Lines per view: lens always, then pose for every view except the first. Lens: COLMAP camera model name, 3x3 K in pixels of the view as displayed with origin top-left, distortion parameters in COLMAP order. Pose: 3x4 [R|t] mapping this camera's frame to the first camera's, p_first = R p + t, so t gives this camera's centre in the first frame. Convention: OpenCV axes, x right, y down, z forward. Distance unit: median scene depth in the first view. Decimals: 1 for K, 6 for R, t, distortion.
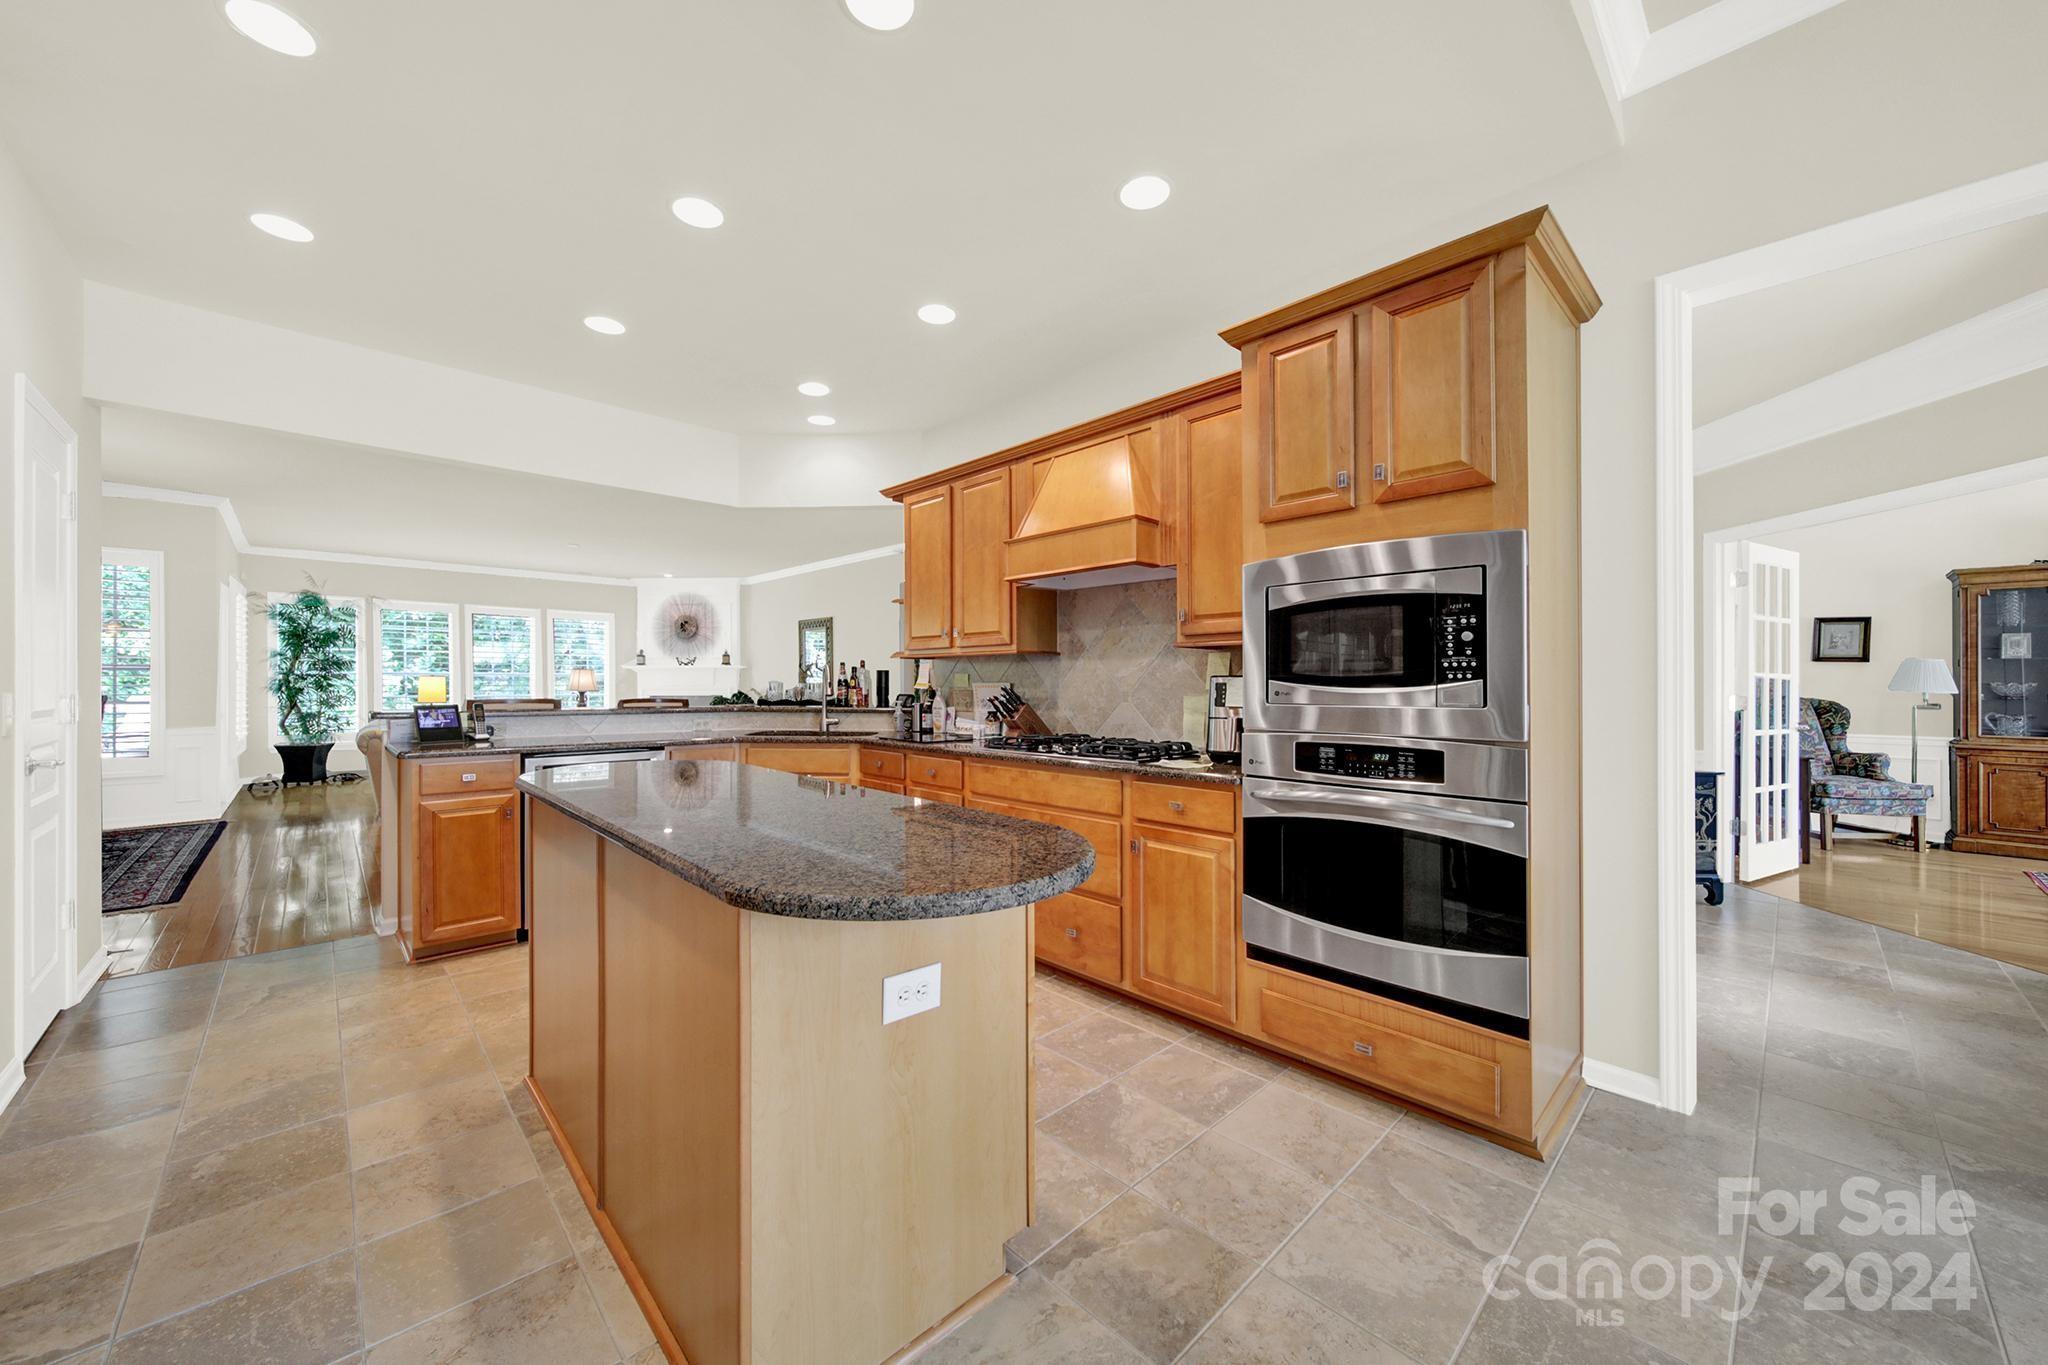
lens RADIAL K [[752.6, 0, 1034.2], [0, 752.6, 678.0], [0, 0, 1]] dist [-0.002707, -0.000241]
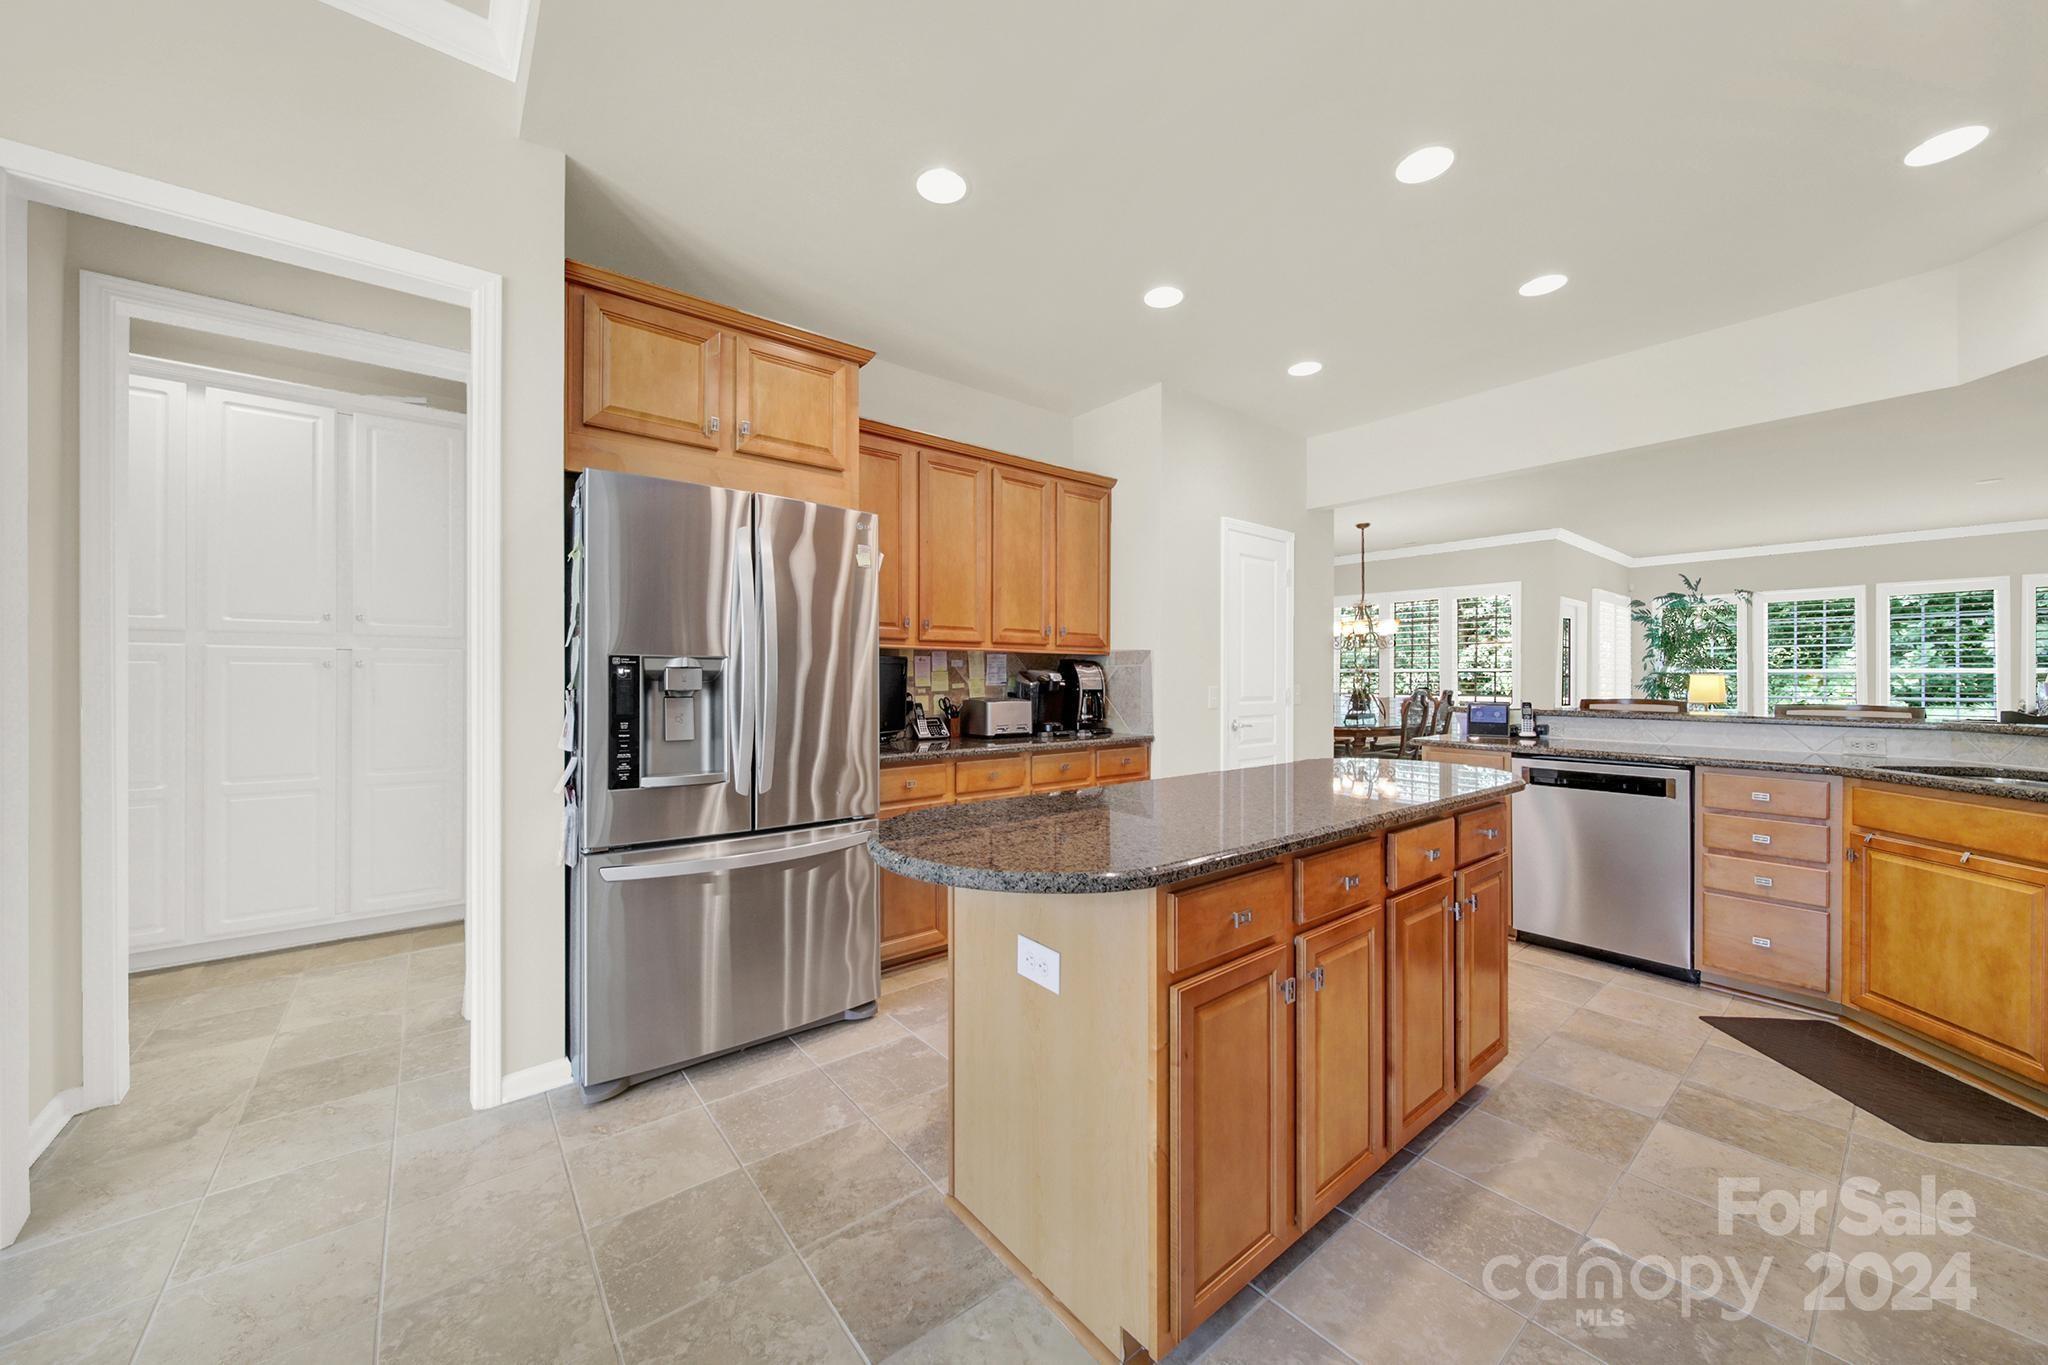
lens RADIAL K [[752.6, 0, 1021.2], [0, 752.6, 679.0], [0, 0, 1]] dist [-0.002707, -0.000241]
pose [[-0.107838, -0.001504, -0.994167, 0.173252], [0.004060, 0.999990, -0.001953, 0.000971], [0.994160, -0.004247, -0.107831, 0.203278]]
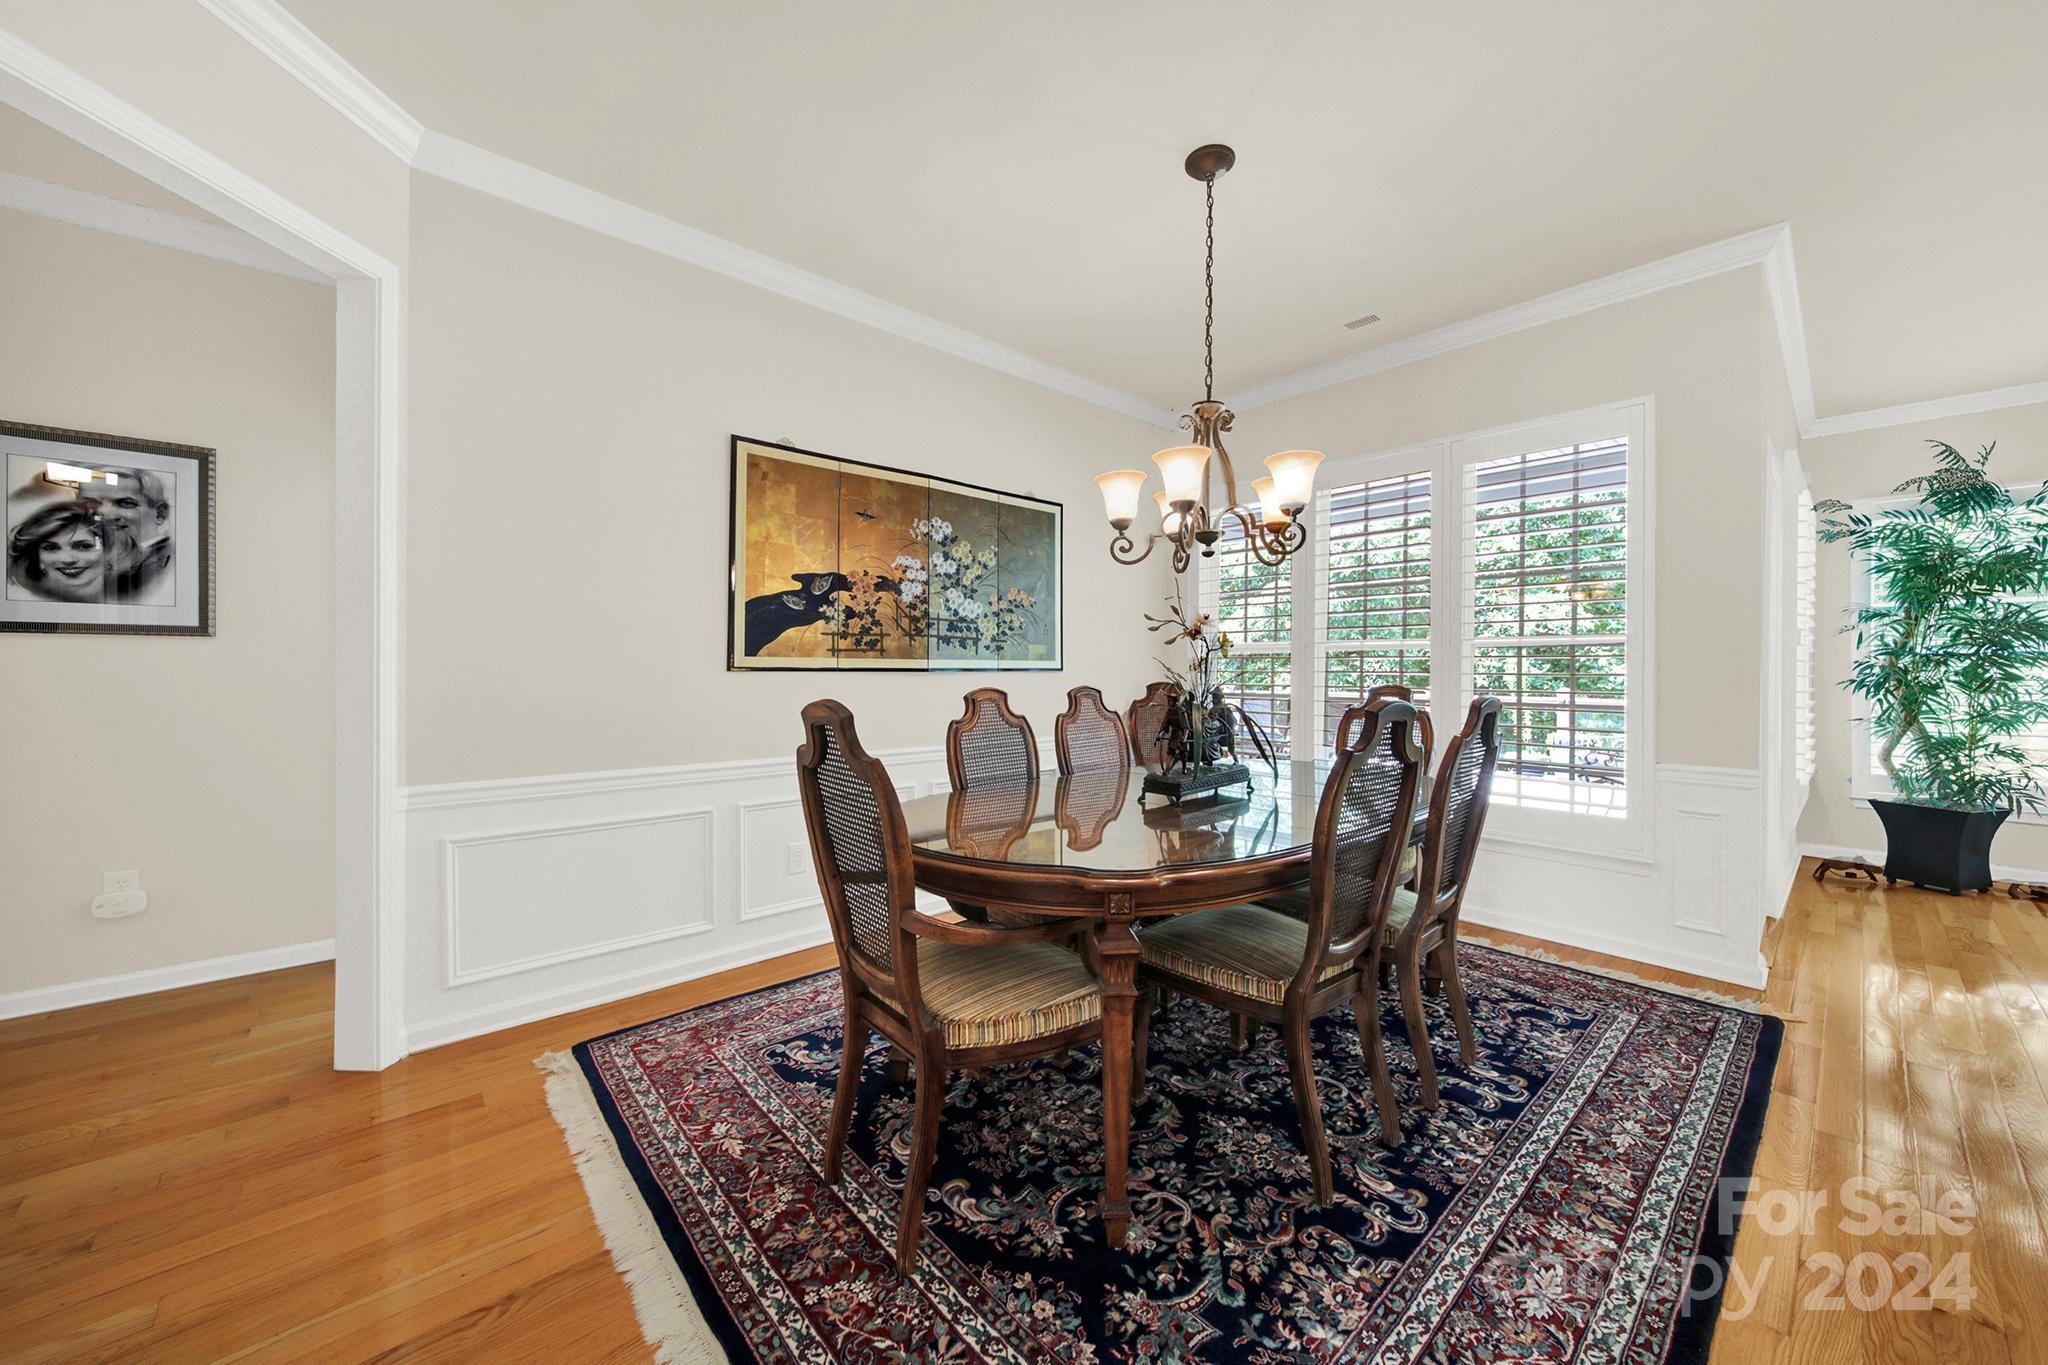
lens RADIAL K [[752.6, 0, 1033.8], [0, 752.6, 670.1], [0, 0, 1]] dist [-0.002707, -0.000241]
pose [[-0.032775, 0.002744, -0.999459, -0.497781], [0.001037, 0.999996, 0.002711, 0.002785], [0.999462, -0.000947, -0.032778, 0.462742]]
